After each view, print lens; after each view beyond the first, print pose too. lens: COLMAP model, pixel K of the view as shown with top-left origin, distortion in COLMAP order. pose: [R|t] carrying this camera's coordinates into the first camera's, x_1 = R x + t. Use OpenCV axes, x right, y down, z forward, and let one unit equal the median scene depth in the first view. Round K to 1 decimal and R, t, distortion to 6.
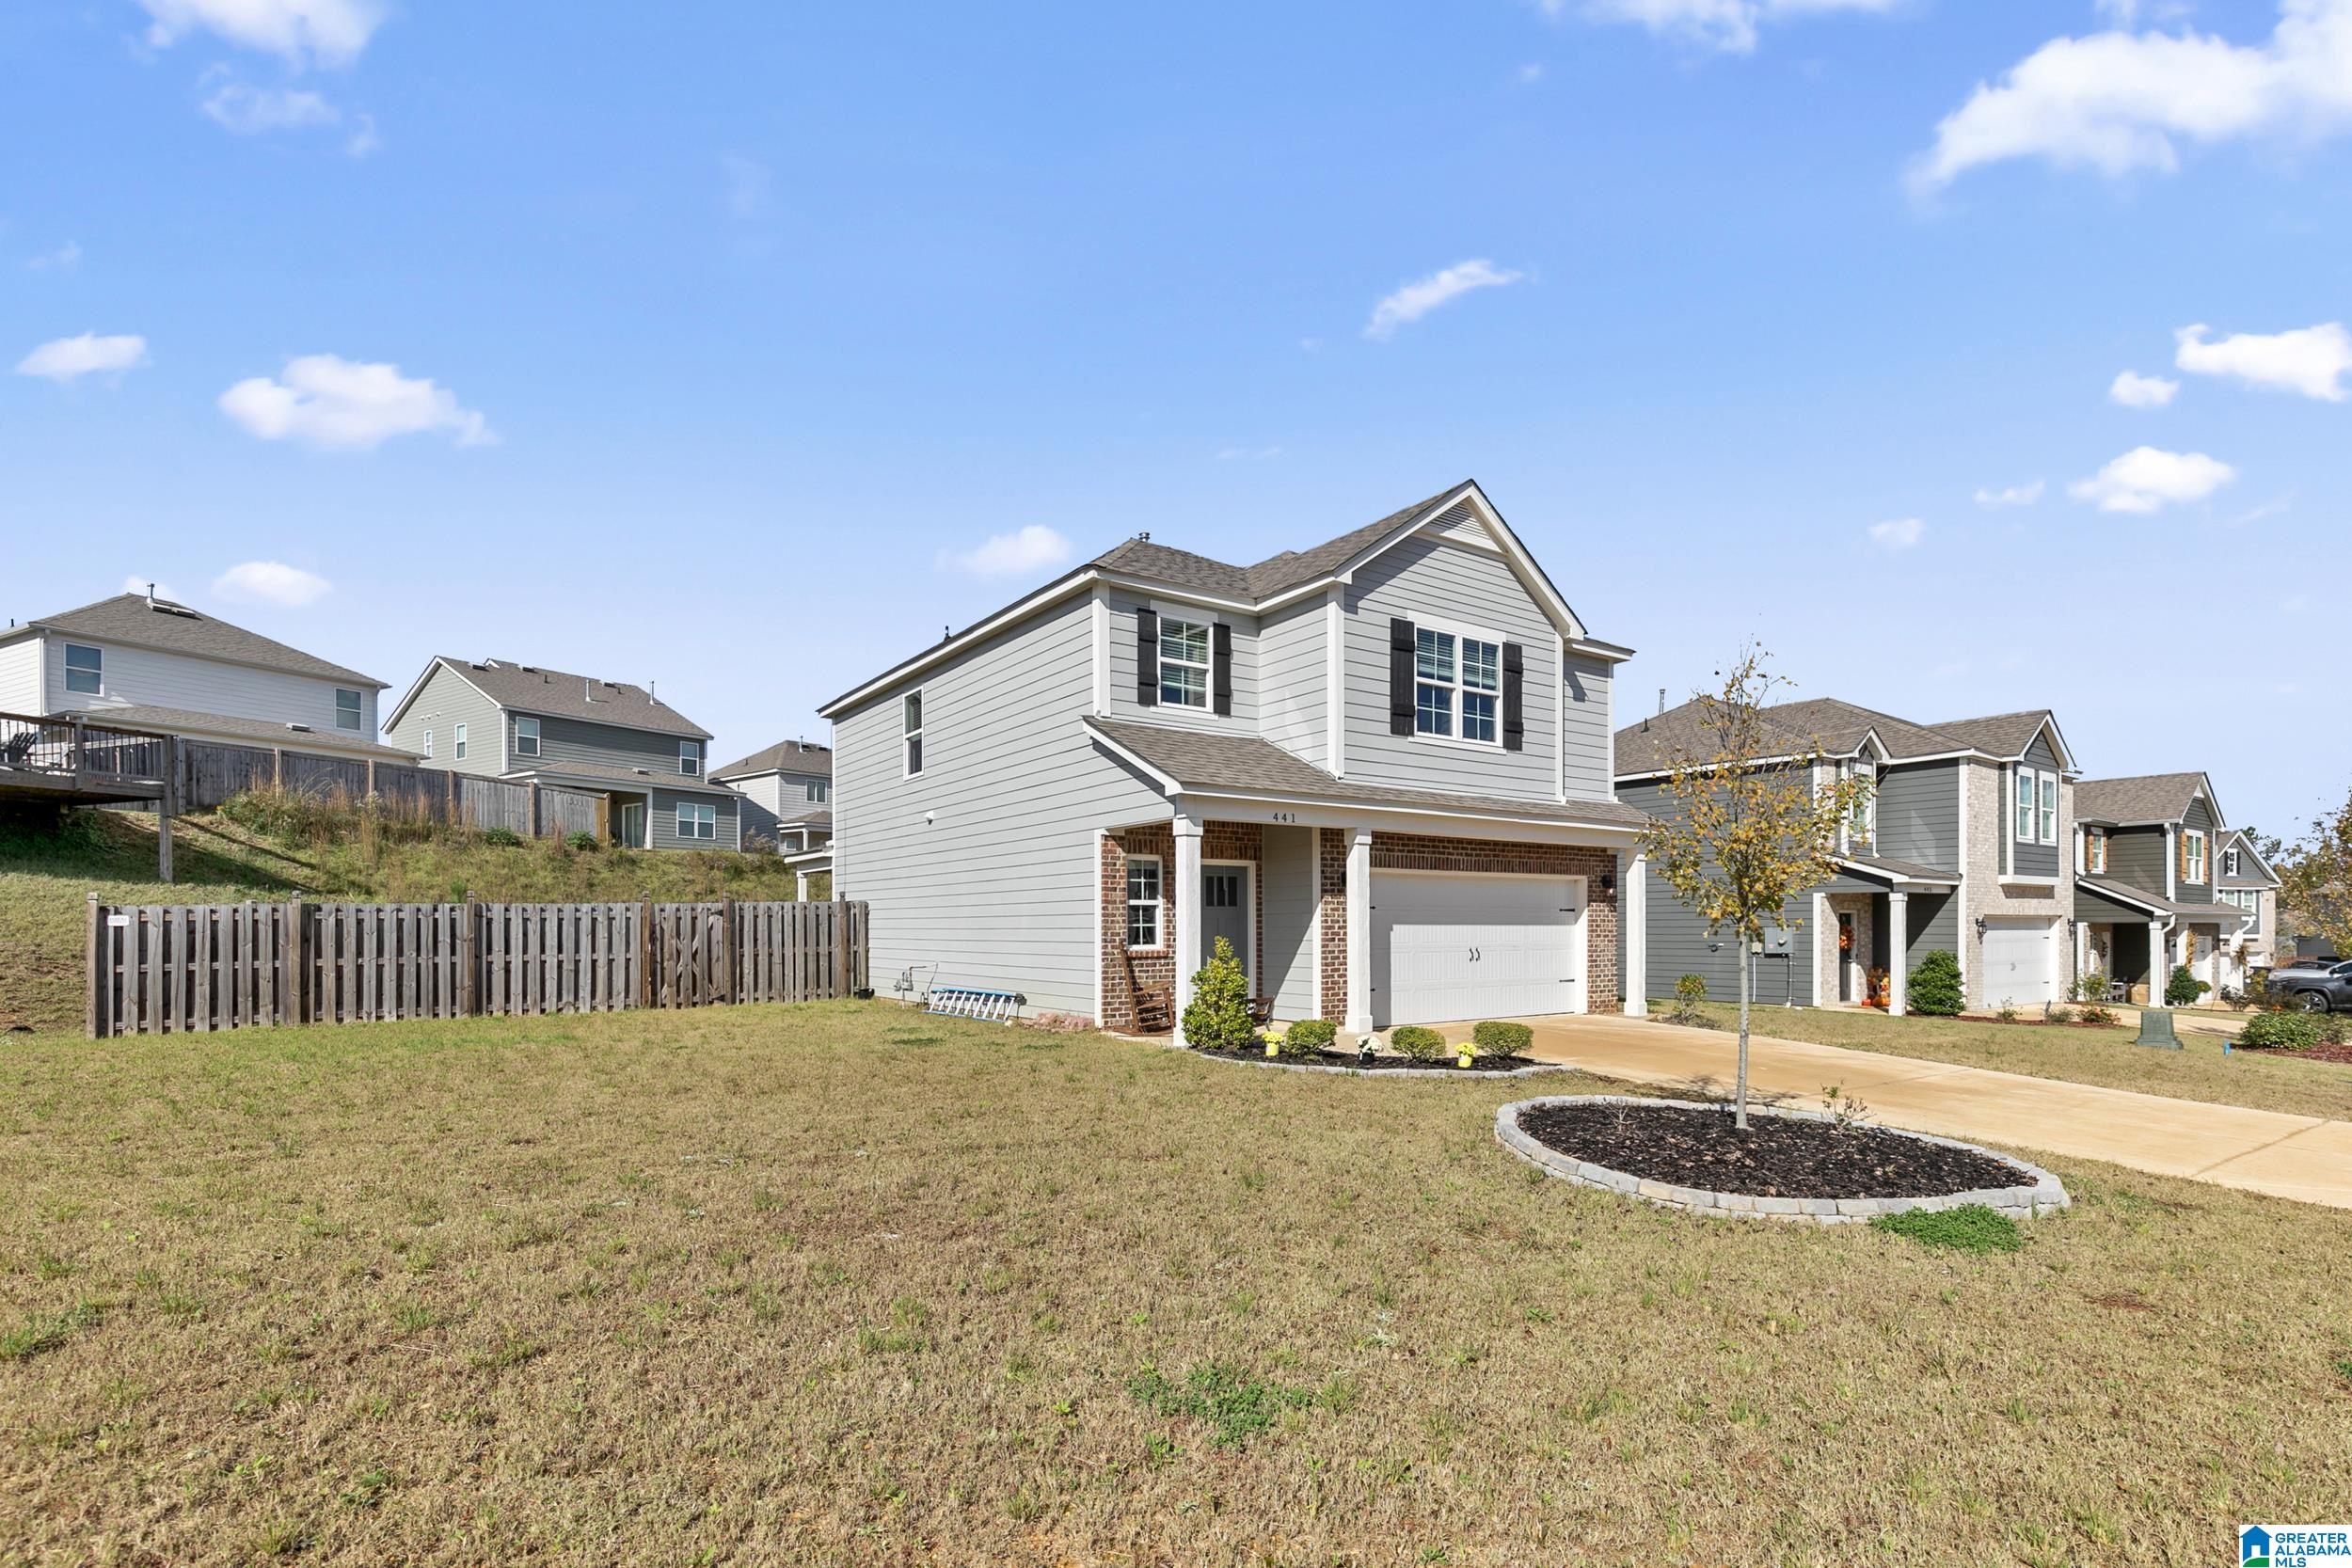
lens RADIAL K [[1062.6, 0, 1171.6], [0, 1062.6, 921.8], [0, 0, 1]] dist [0.007650, -0.001965]
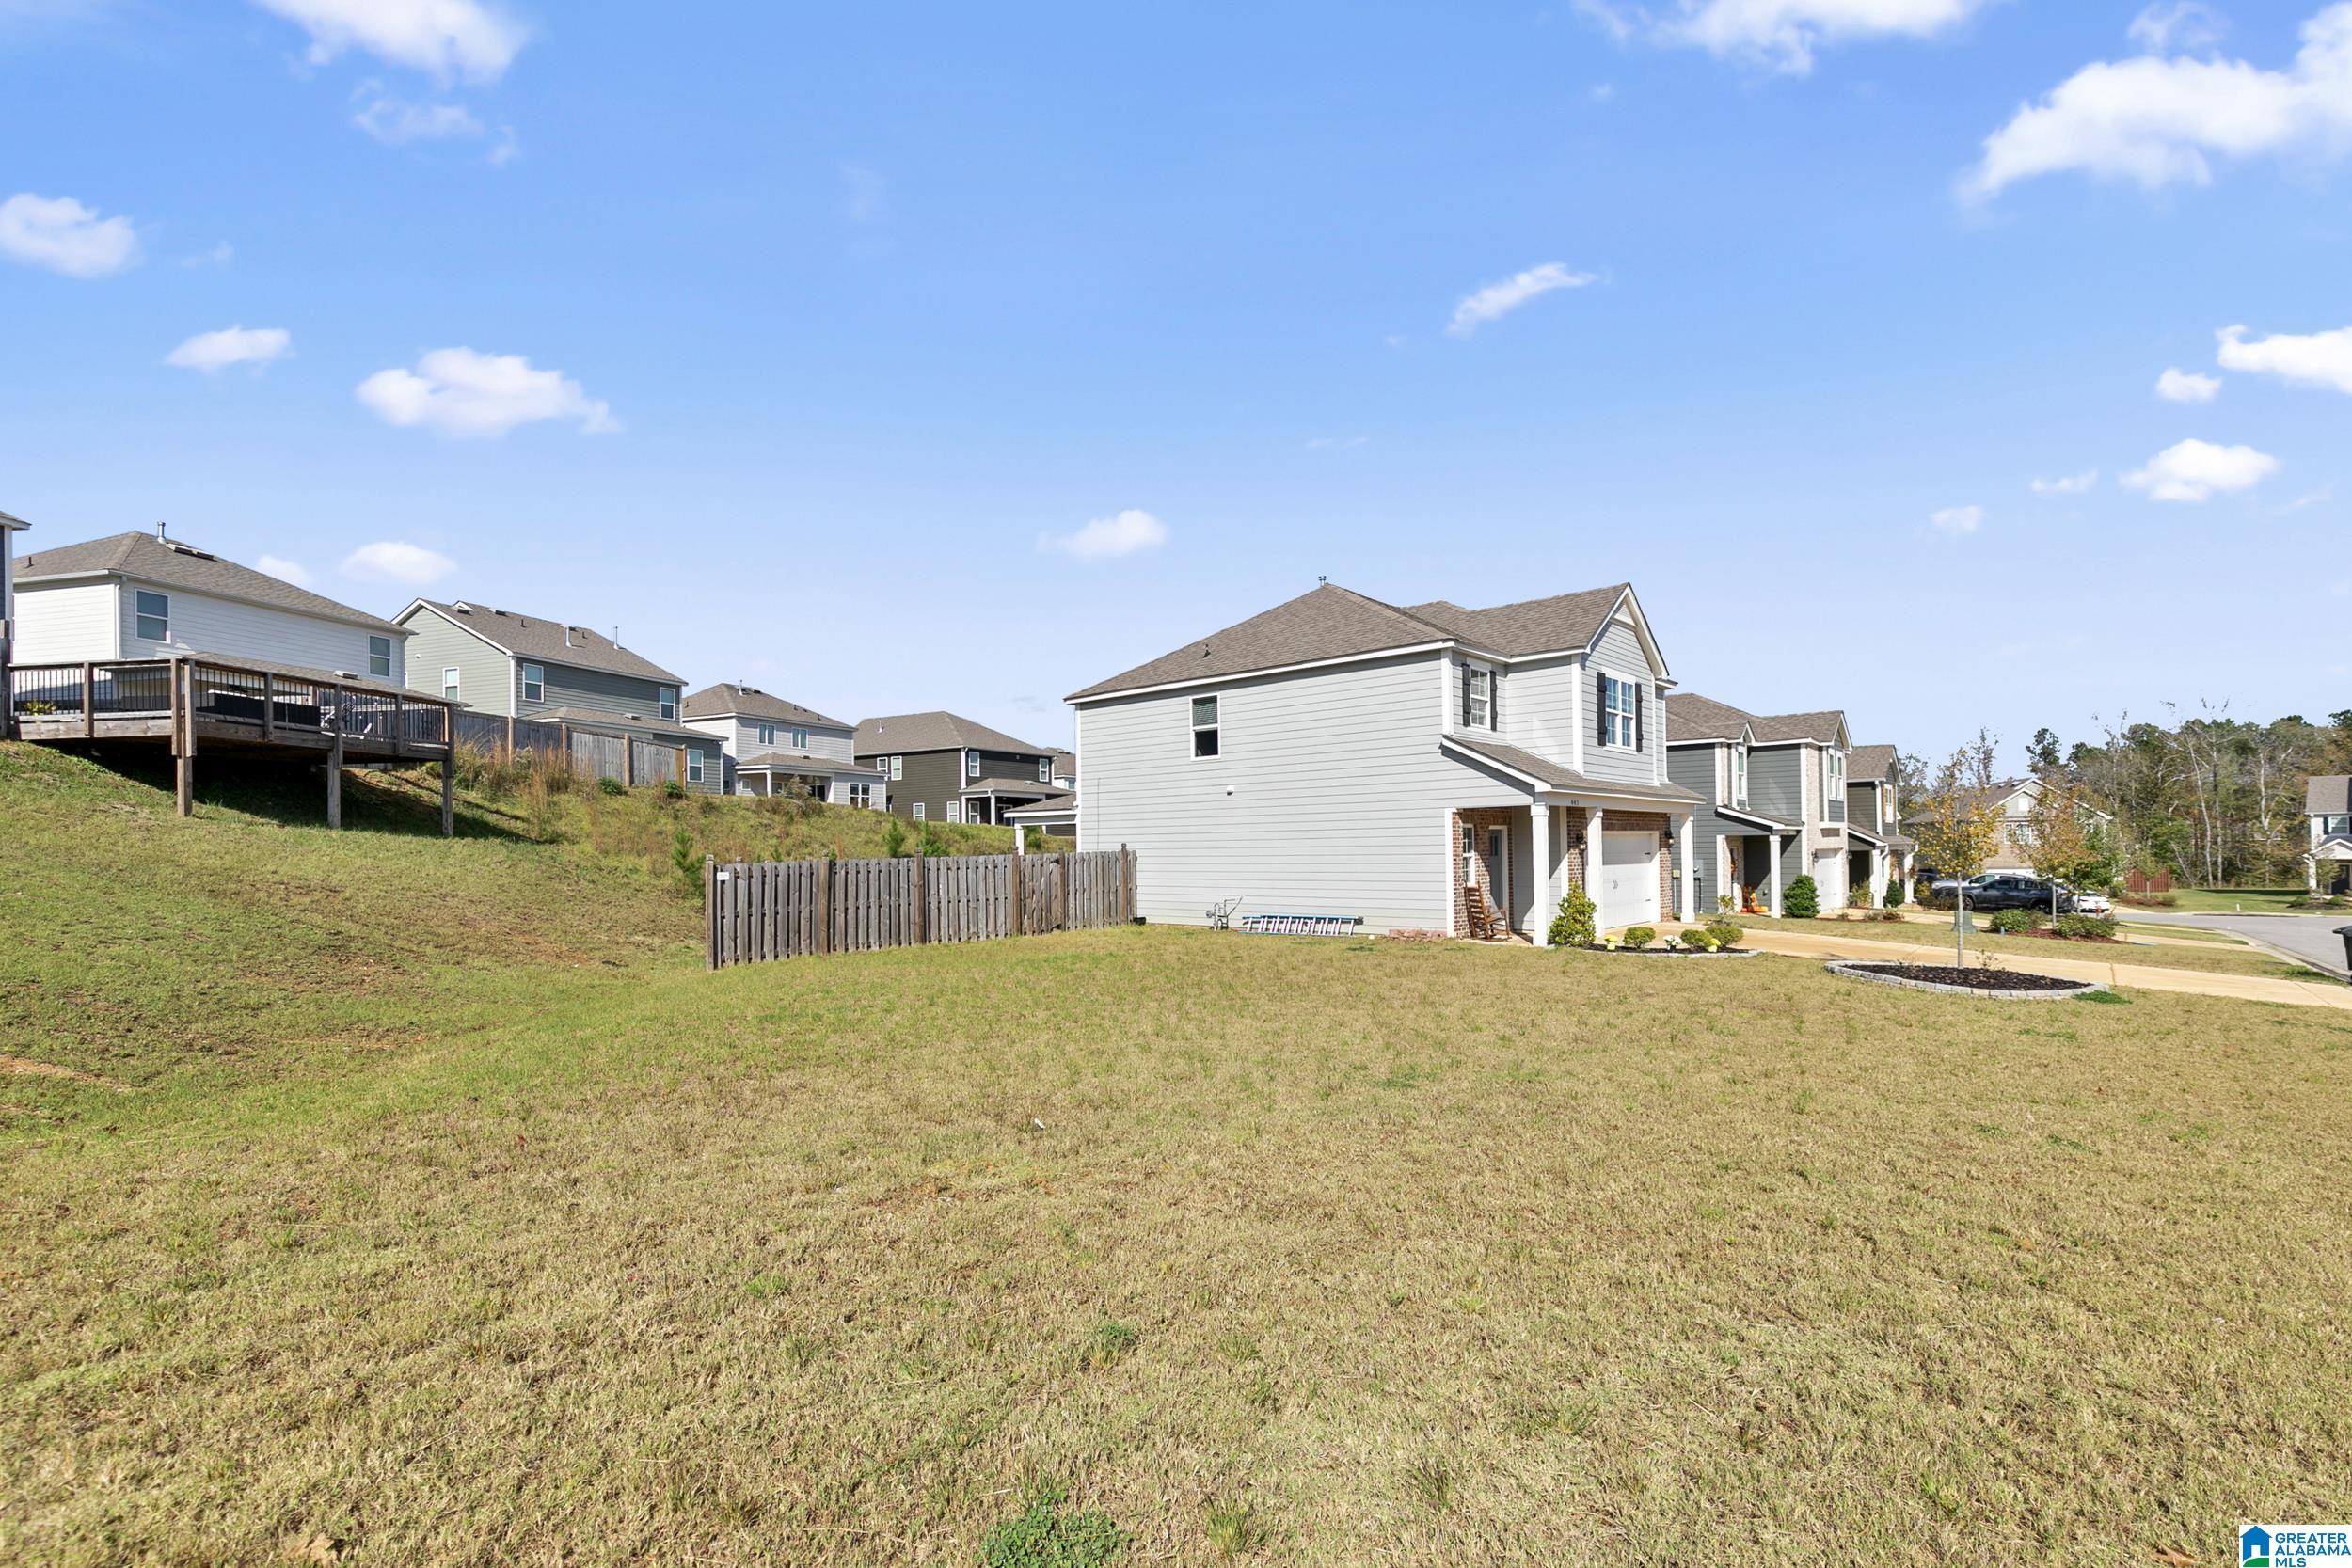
lens RADIAL K [[1062.6, 0, 1120.4], [0, 1062.6, 812.2], [0, 0, 1]] dist [0.007650, -0.001965]
pose [[0.976091, -0.001669, 0.217354, -0.789840], [0.008634, 0.999479, -0.031099, -0.033625], [-0.217189, 0.032232, 0.975597, -0.361315]]
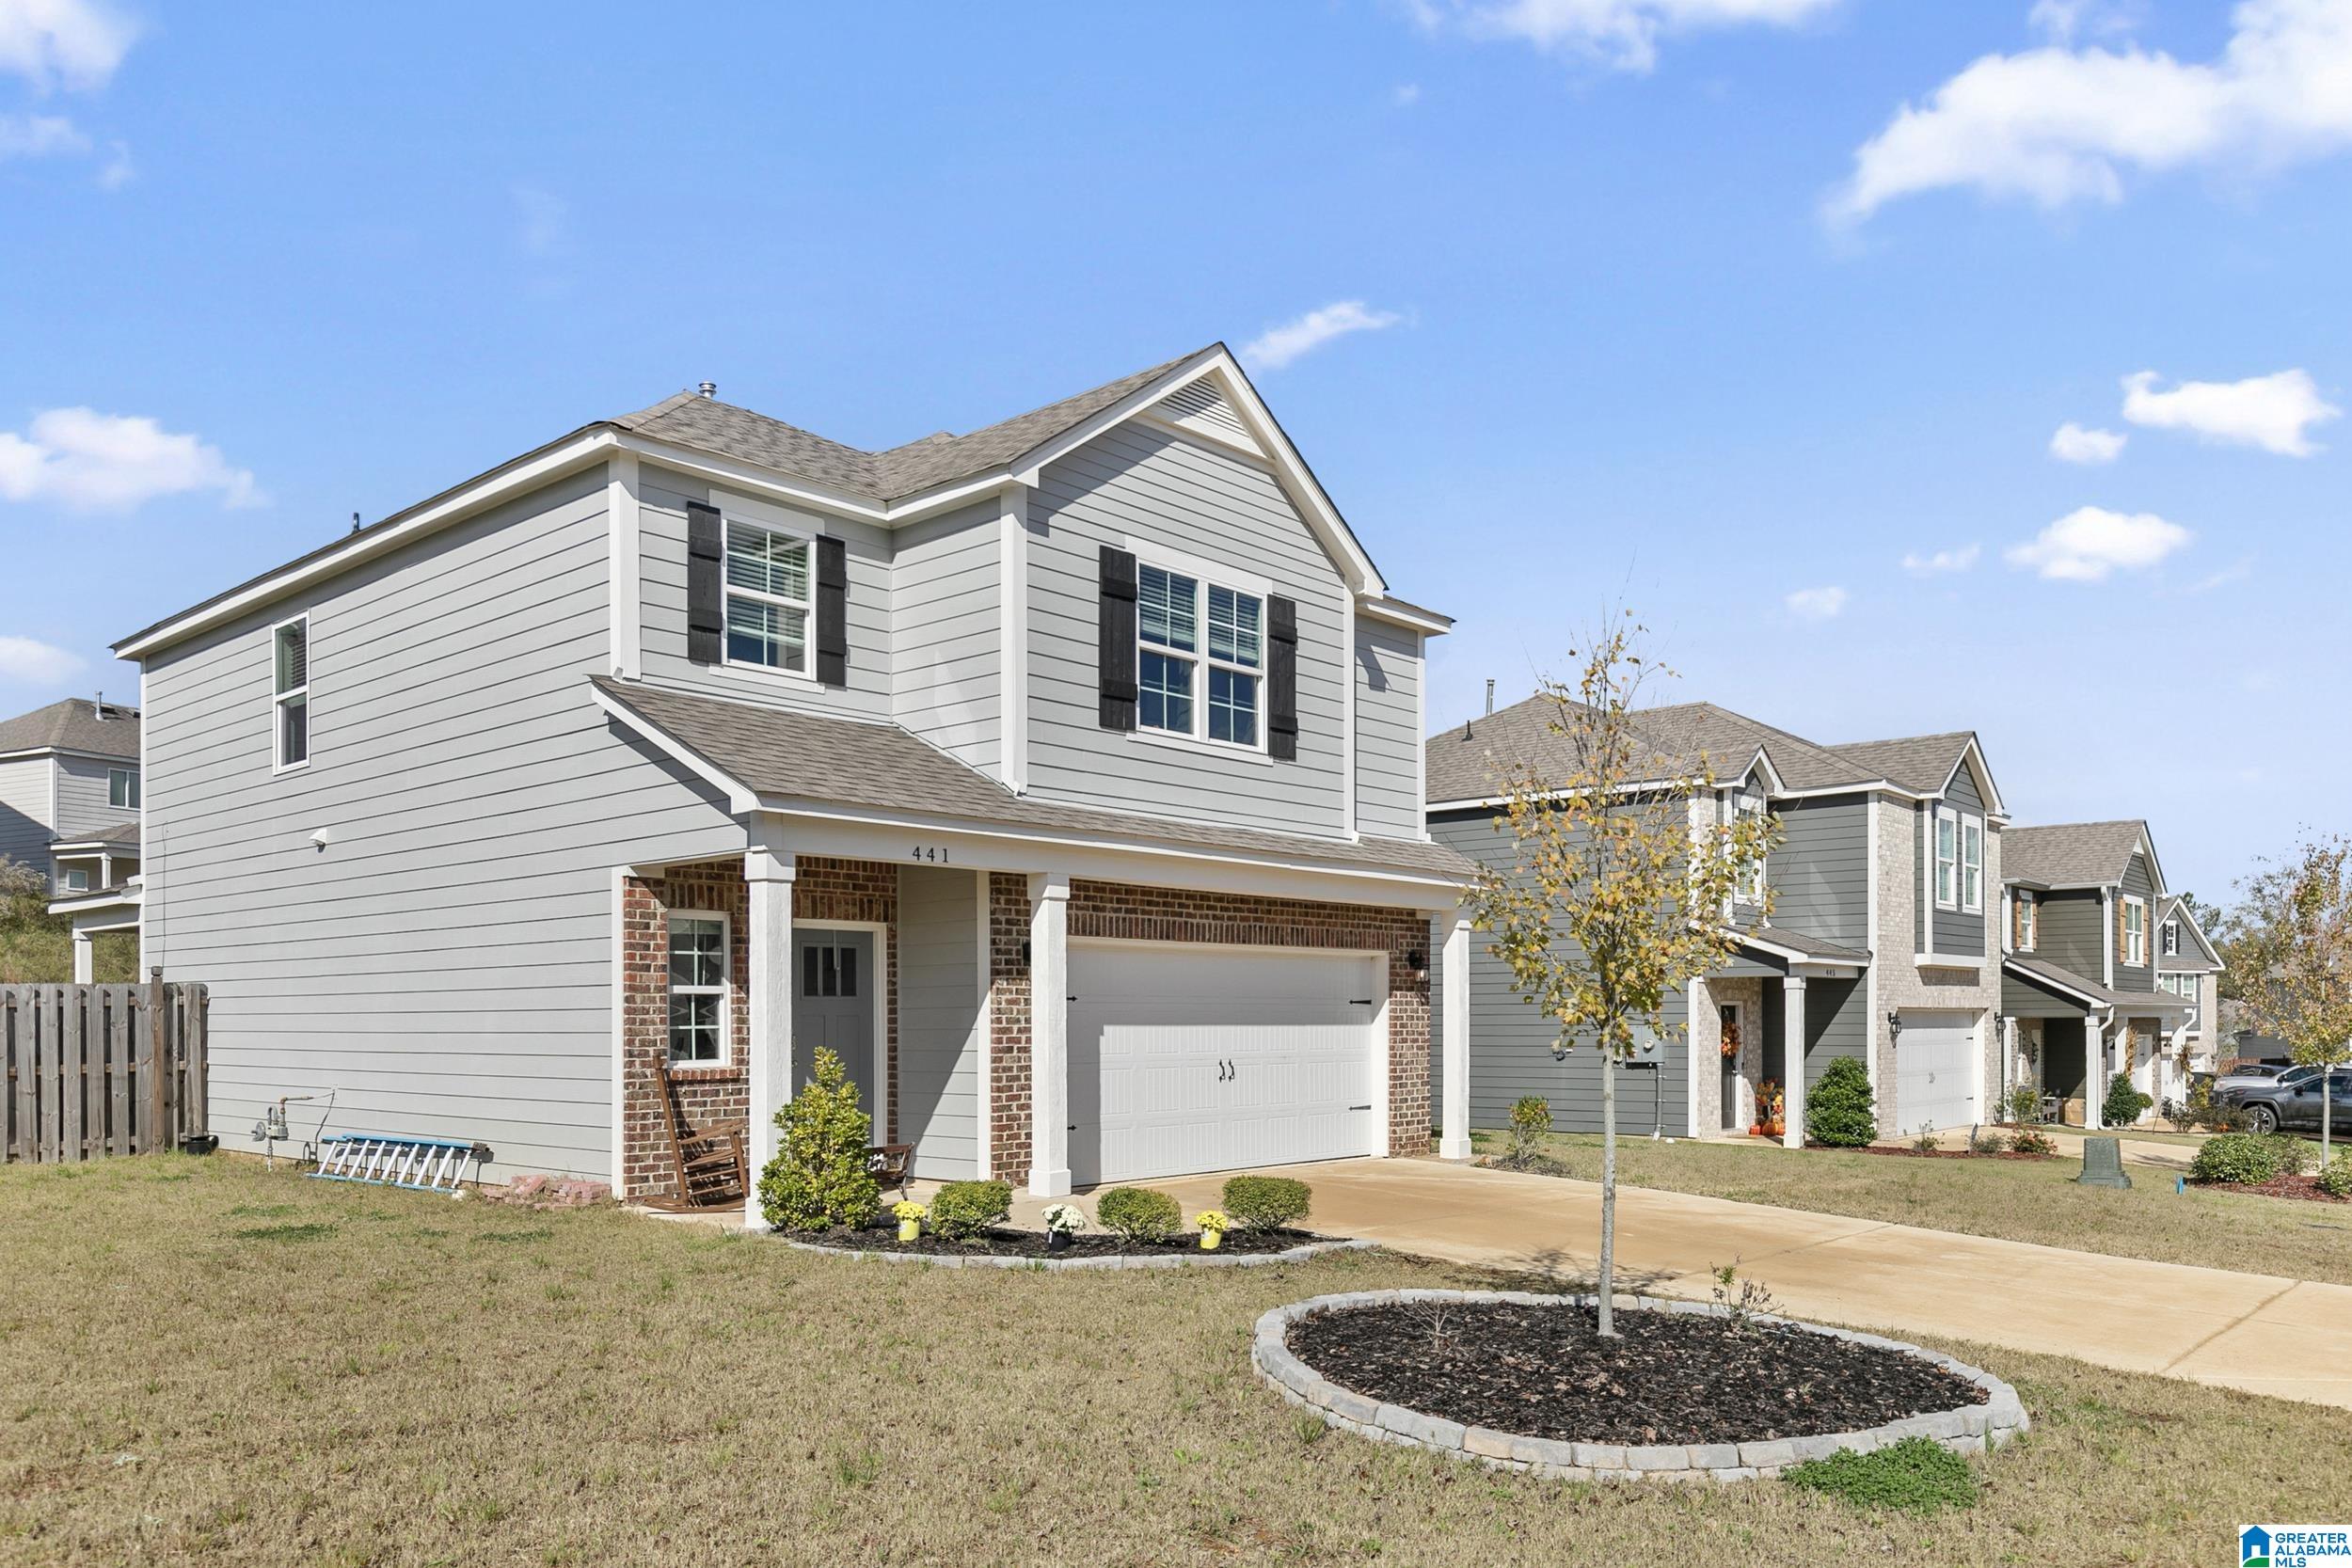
lens RADIAL K [[1638.7, 0, 1152.1], [0, 1638.7, 1006.0], [0, 0, 1]] dist [0.006832, 0.001946]
pose [[0.973857, 0.001049, 0.227160, 0.012408], [-0.000029, 0.999990, -0.004492, -0.004299], [-0.227163, 0.004368, 0.973847, 0.032206]]
